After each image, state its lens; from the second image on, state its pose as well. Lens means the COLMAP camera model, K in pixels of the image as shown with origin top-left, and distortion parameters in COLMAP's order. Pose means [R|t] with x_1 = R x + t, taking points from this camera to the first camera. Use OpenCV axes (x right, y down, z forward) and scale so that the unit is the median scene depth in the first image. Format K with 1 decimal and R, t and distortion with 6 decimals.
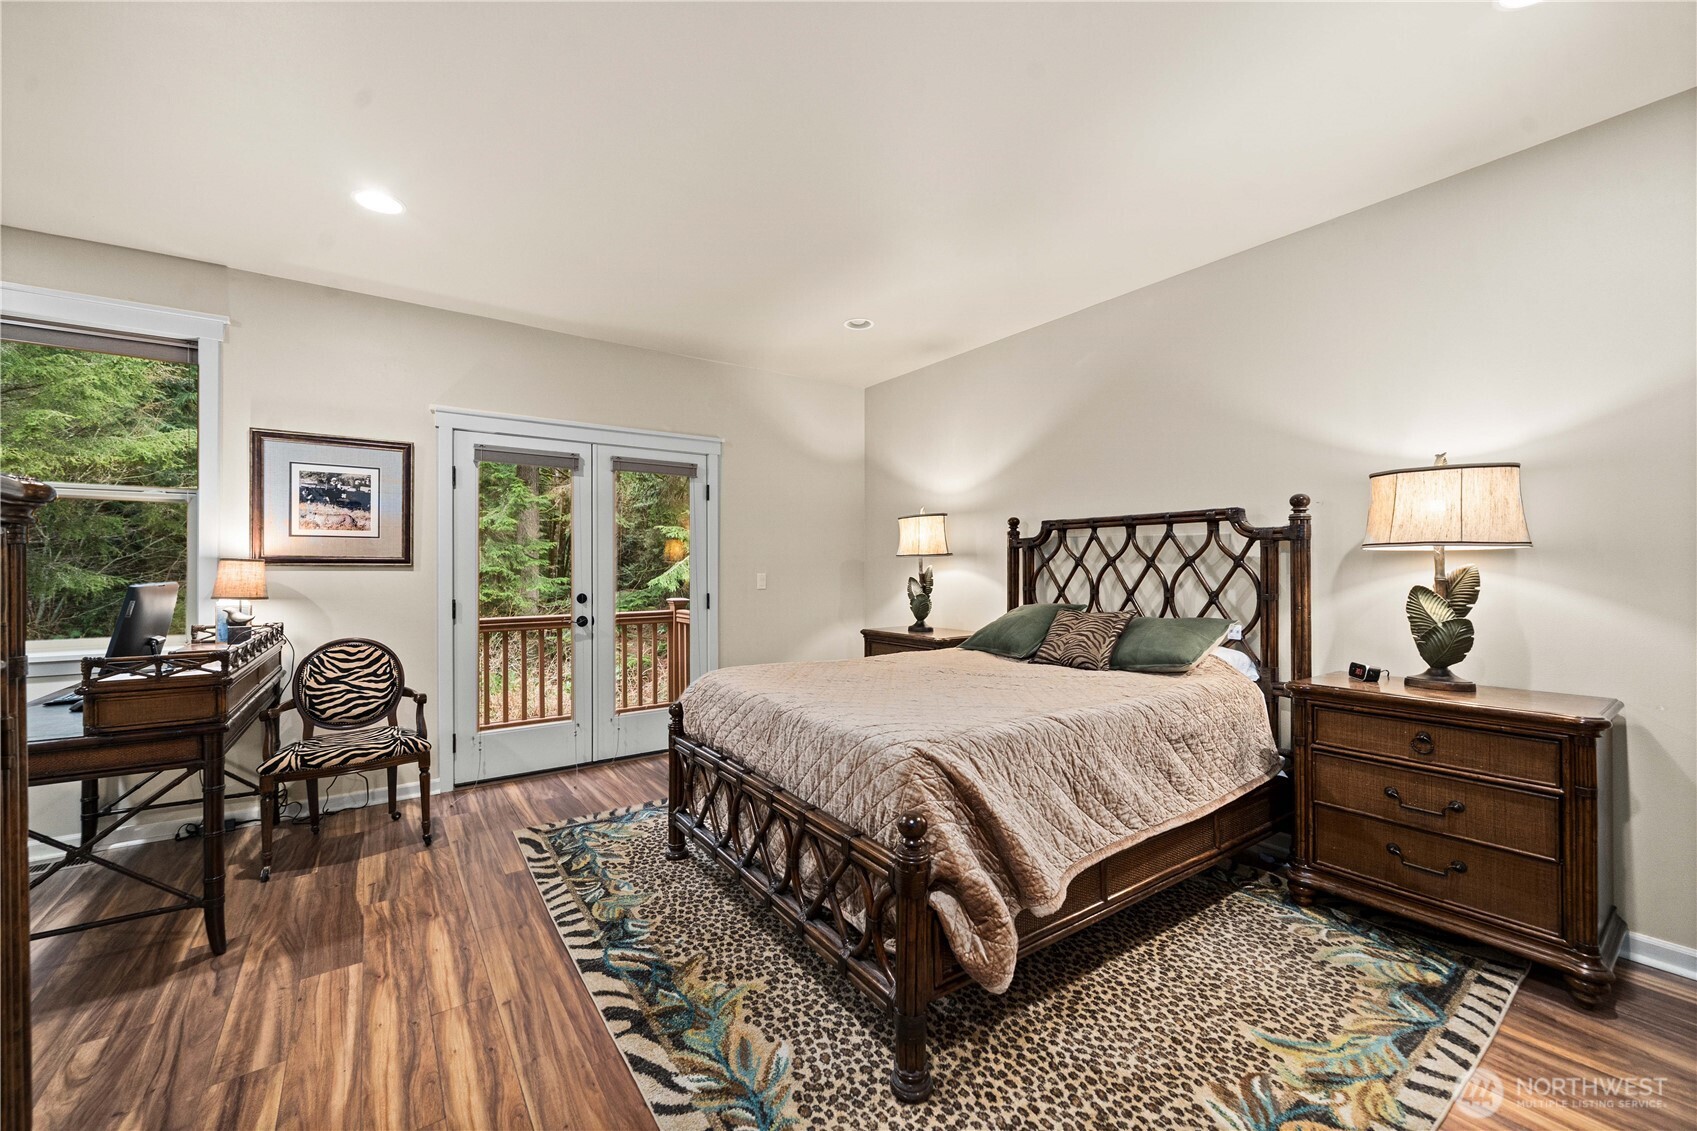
lens RADIAL K [[620.3, 0, 846.6], [0, 620.3, 565.6], [0, 0, 1]] dist [-0.001385, -0.000113]
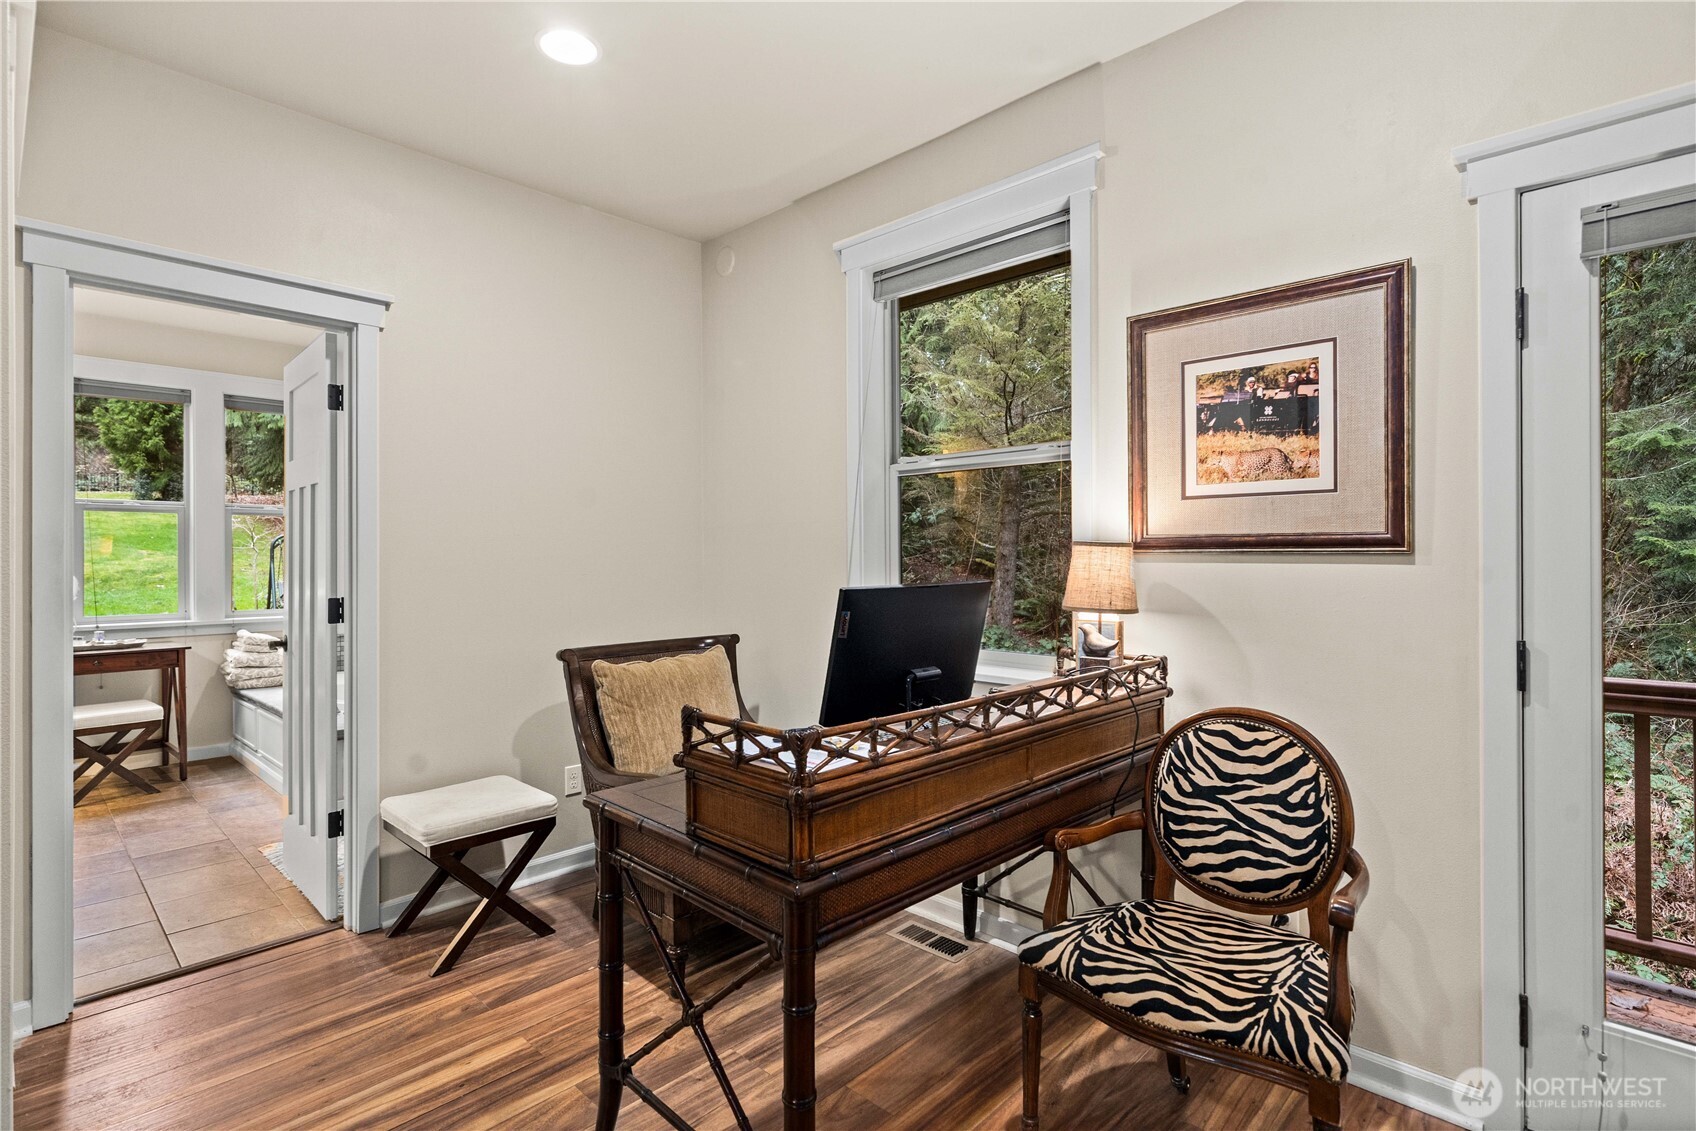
lens RADIAL K [[801.6, 0, 848.2], [0, 801.6, 557.8], [0, 0, 1]] dist [-0.000965, -0.000261]
pose [[0.147343, -0.002984, -0.989081, -0.248261], [0.004454, 0.999987, -0.002353, 0.004344], [0.989075, -0.004059, 0.147354, 0.613238]]
